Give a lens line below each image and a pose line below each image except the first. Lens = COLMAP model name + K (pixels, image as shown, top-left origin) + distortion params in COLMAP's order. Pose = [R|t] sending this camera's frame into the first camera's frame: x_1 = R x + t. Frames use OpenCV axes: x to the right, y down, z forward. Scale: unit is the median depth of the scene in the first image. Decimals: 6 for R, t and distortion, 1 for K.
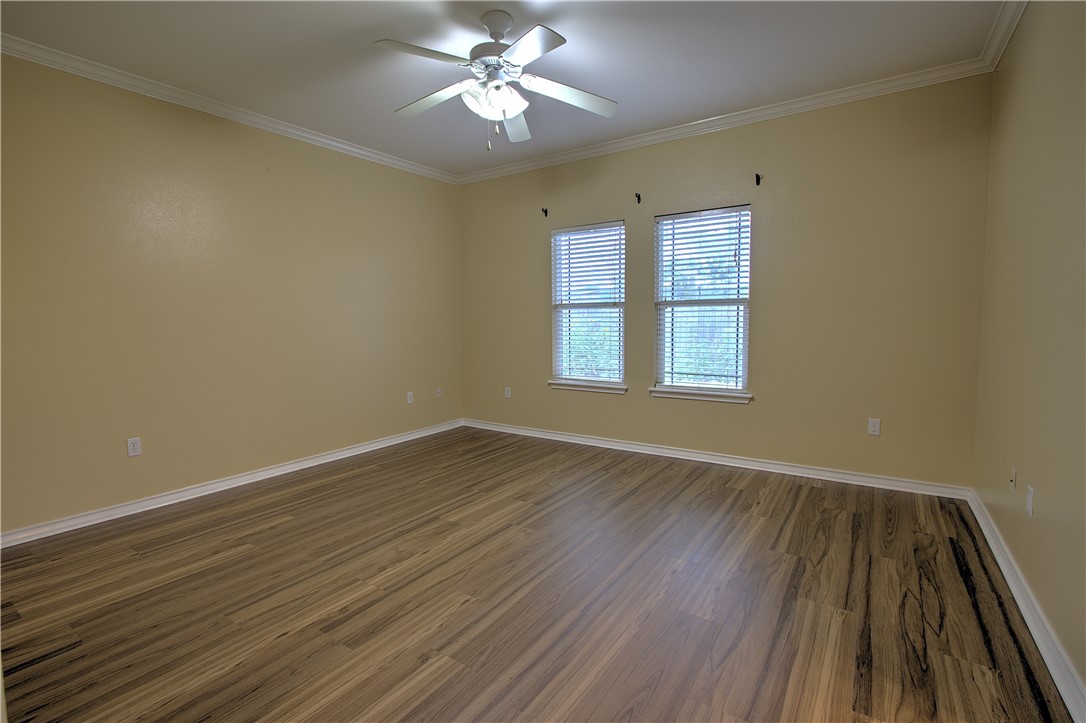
lens RADIAL K [[498.4, 0, 547.8], [0, 498.4, 367.4], [0, 0, 1]] dist [-0.018034, 0.002978]
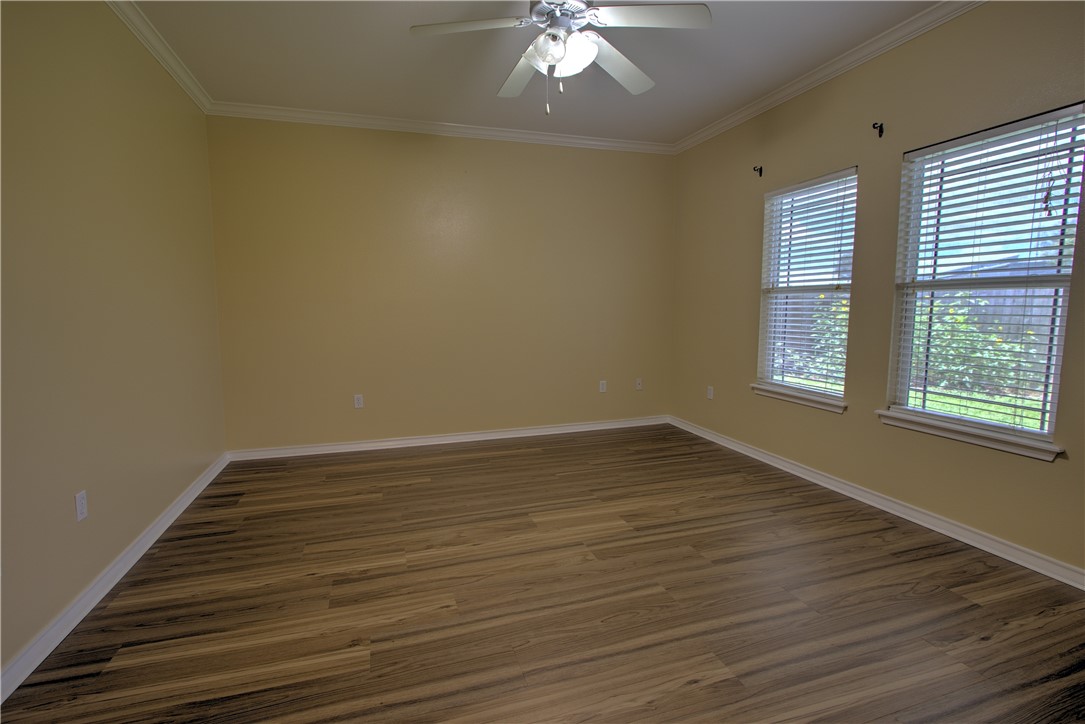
lens RADIAL K [[500.5, 0, 527.7], [0, 500.5, 365.4], [0, 0, 1]] dist [-0.016260, 0.002121]
pose [[0.777442, 0.081553, -0.623645, 0.306448], [-0.063866, 0.996669, 0.050716, -0.029019], [0.625704, 0.000401, 0.780061, 0.208180]]
